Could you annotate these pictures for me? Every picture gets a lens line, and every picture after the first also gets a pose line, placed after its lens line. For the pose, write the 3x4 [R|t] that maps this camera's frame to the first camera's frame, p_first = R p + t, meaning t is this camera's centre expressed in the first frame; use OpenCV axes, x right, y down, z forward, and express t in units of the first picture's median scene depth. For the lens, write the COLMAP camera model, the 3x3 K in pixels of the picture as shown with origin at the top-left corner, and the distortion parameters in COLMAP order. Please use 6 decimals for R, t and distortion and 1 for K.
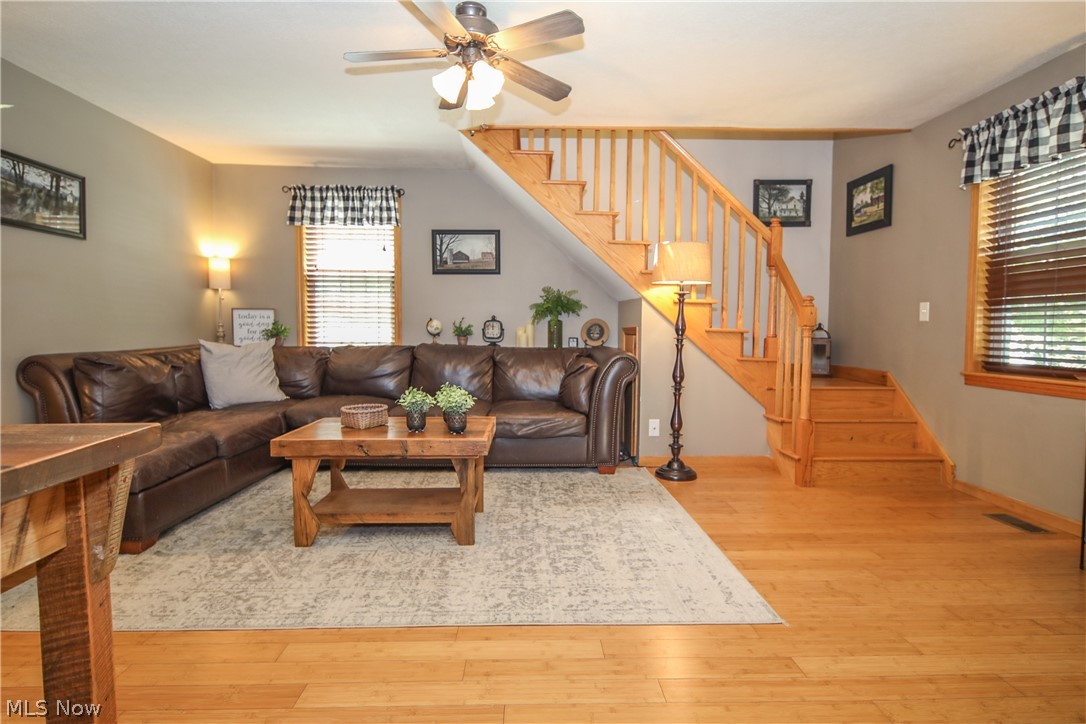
lens RADIAL K [[754.8, 0, 379.7], [0, 754.8, 364.8], [0, 0, 1]] dist [0.021913, -0.002134]
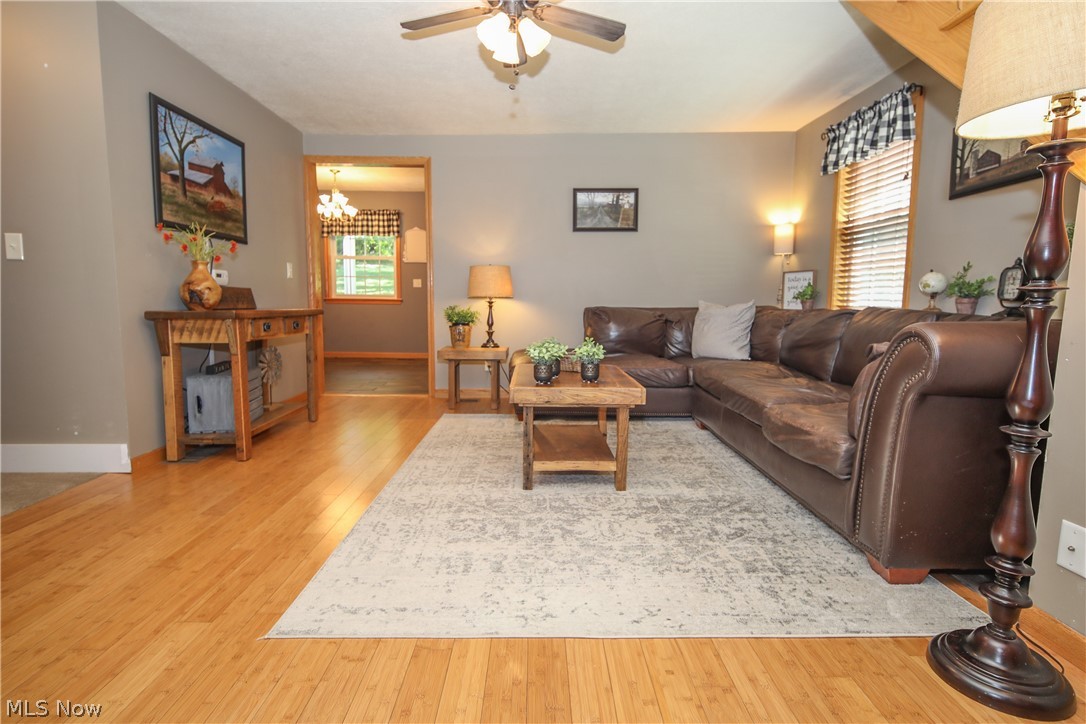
lens RADIAL K [[553.4, 0, 540.7], [0, 553.4, 357.4], [0, 0, 1]] dist [0.003396, -0.001838]
pose [[-0.053826, 0.096796, -0.993848, 0.664116], [-0.066123, 0.992760, 0.100272, -0.014476], [0.996359, 0.071113, -0.047035, 0.810208]]
